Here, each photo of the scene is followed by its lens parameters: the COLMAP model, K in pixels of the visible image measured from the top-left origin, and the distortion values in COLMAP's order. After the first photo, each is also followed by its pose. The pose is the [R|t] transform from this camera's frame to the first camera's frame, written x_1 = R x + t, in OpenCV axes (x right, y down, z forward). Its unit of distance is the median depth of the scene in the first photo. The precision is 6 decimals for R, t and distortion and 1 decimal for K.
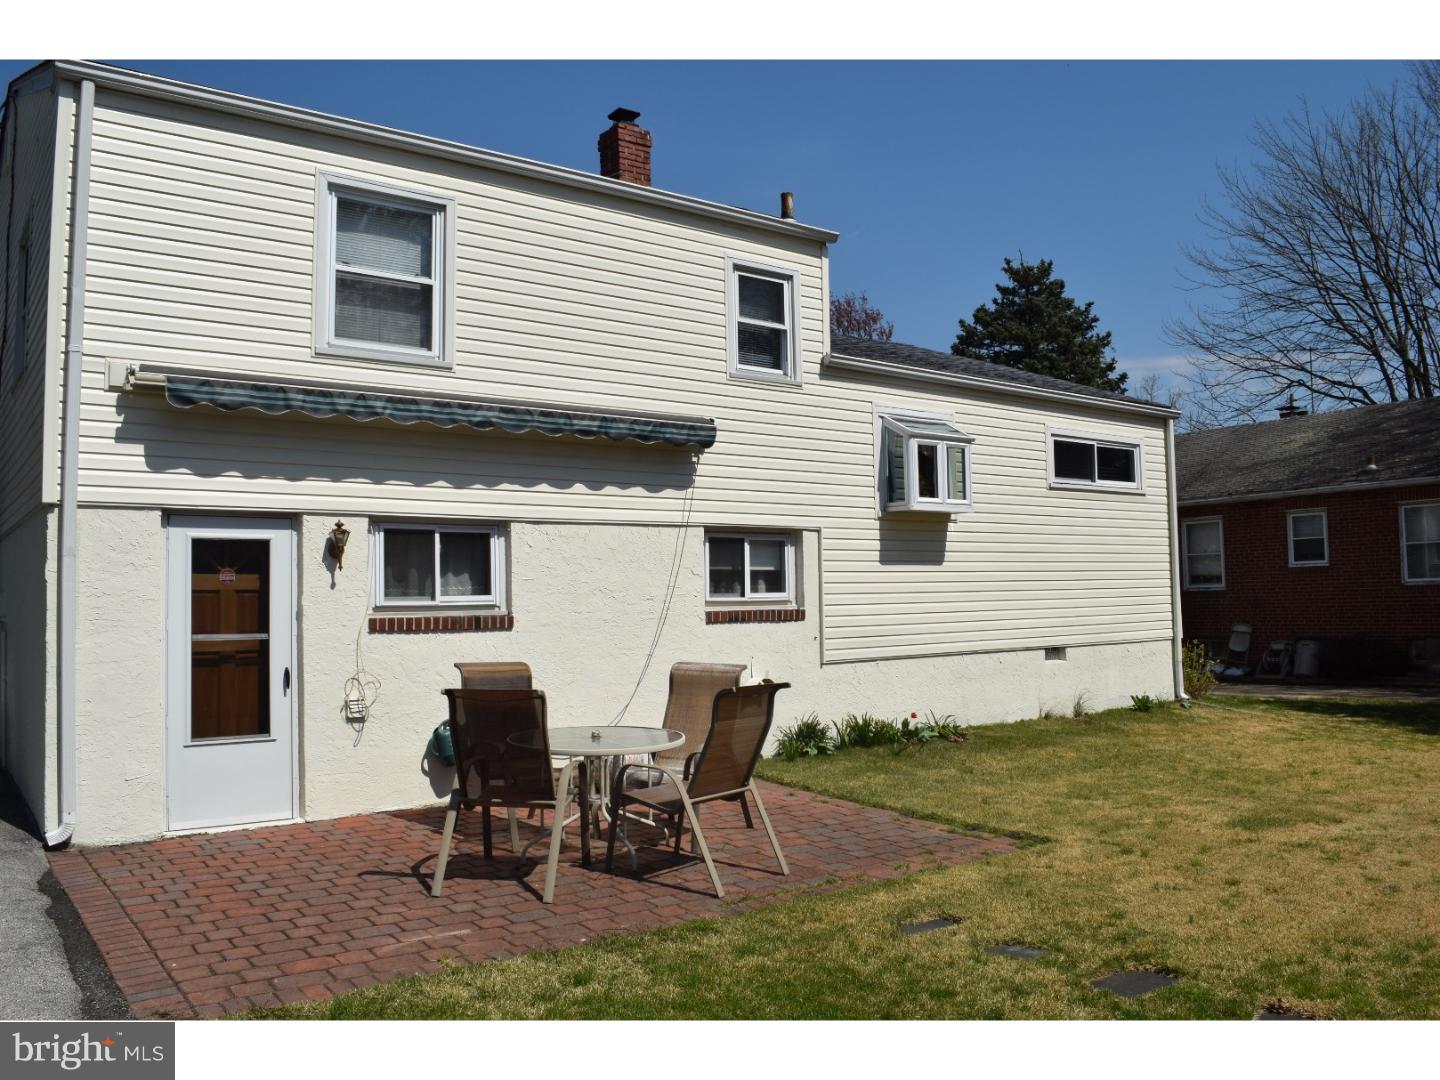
lens RADIAL K [[1126.4, 0, 710.1], [0, 1126.4, 537.5], [0, 0, 1]] dist [-0.087475, 0.004153]
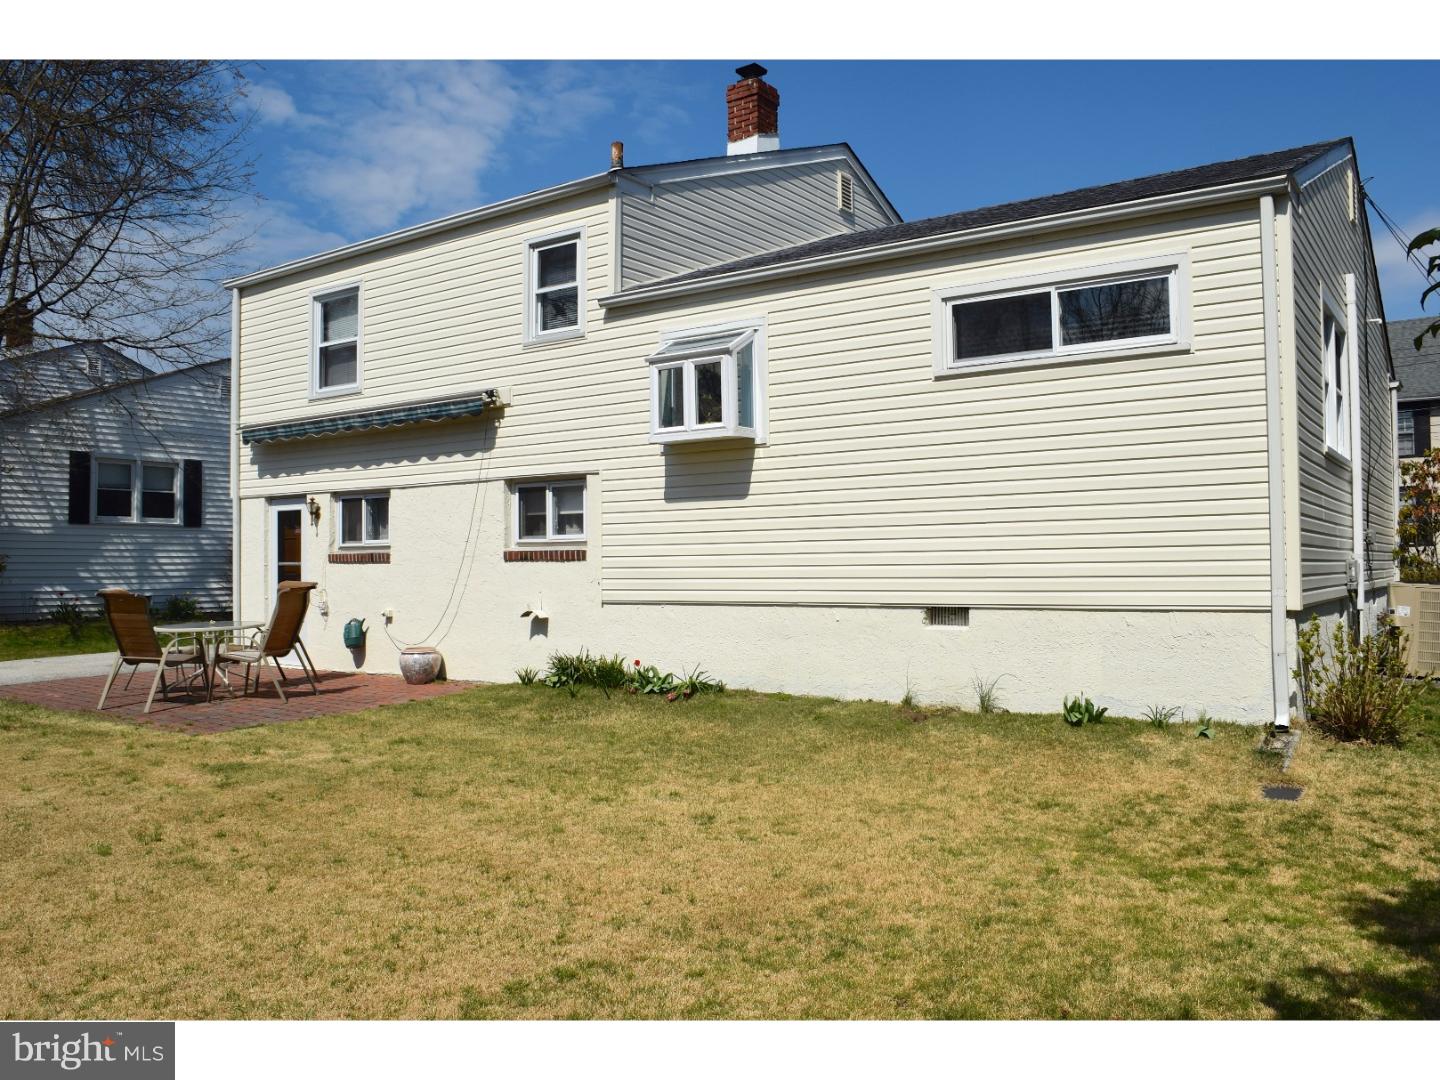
lens RADIAL K [[1126.4, 0, 718.9], [0, 1126.4, 533.9], [0, 0, 1]] dist [-0.087475, 0.004153]
pose [[0.320973, -0.005843, -0.947070, 1.400667], [0.061403, 0.998006, 0.014653, 0.051669], [0.945096, -0.062856, 0.320692, 0.978991]]
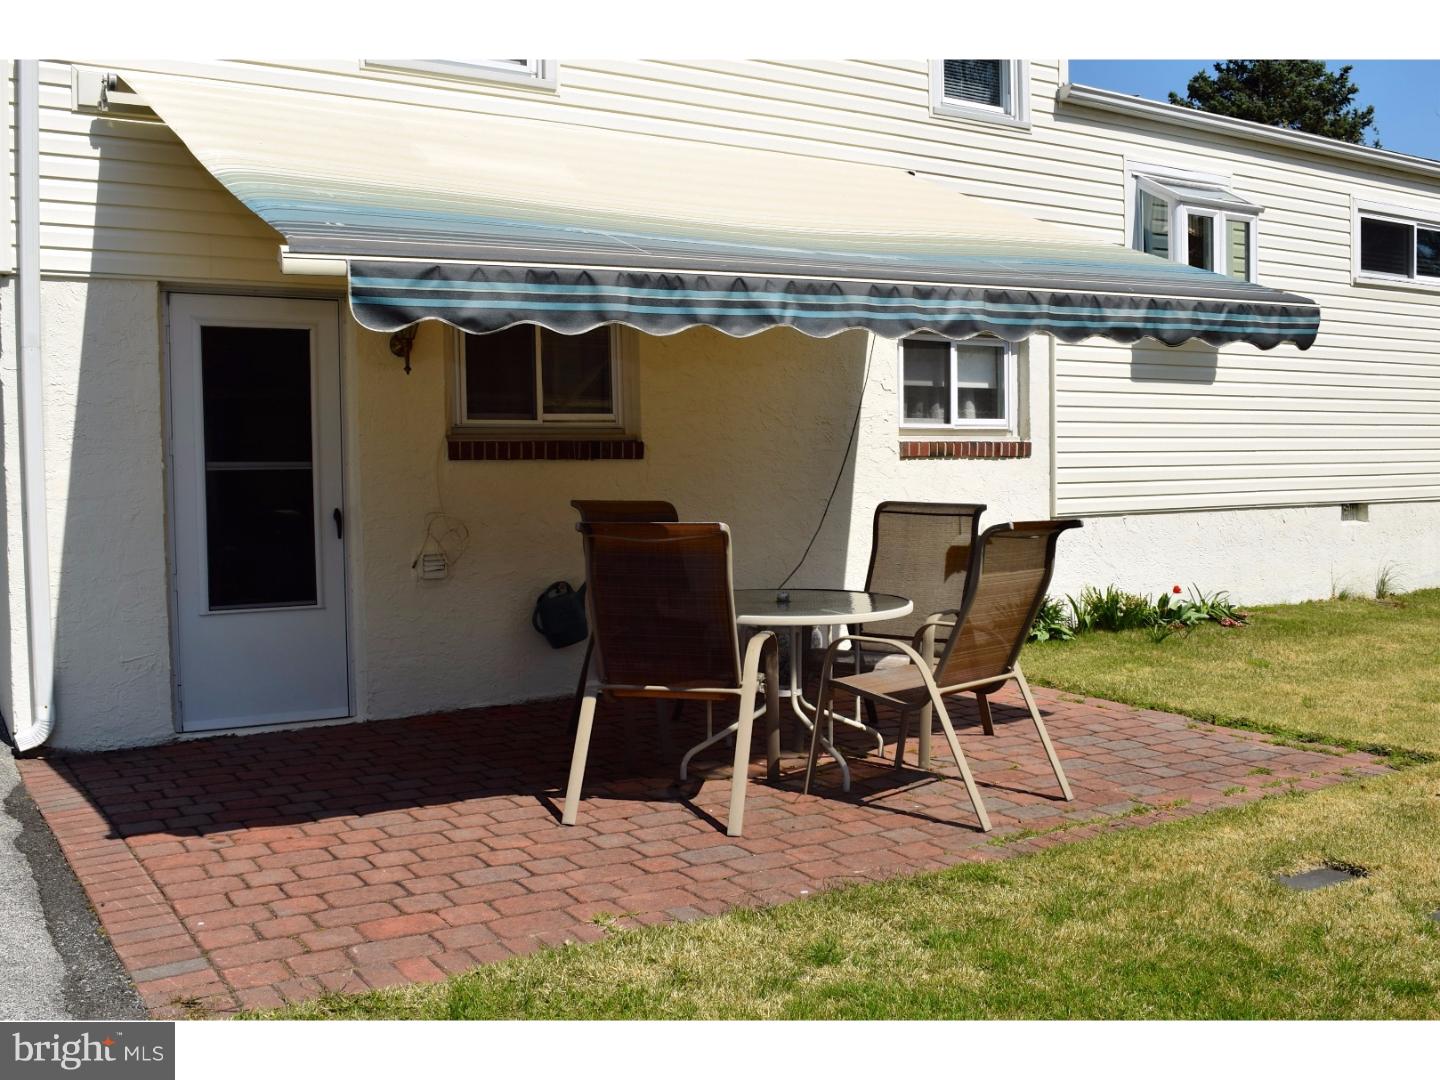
lens RADIAL K [[1386.9, 0, 720.5], [0, 1386.9, 540.8], [0, 0, 1]] dist [-0.083627, 0.000000]
pose [[0.997425, 0.005959, -0.071470, -0.064264], [0.001780, 0.994177, 0.107742, 0.038767], [0.071695, -0.107591, 0.991607, 0.121874]]
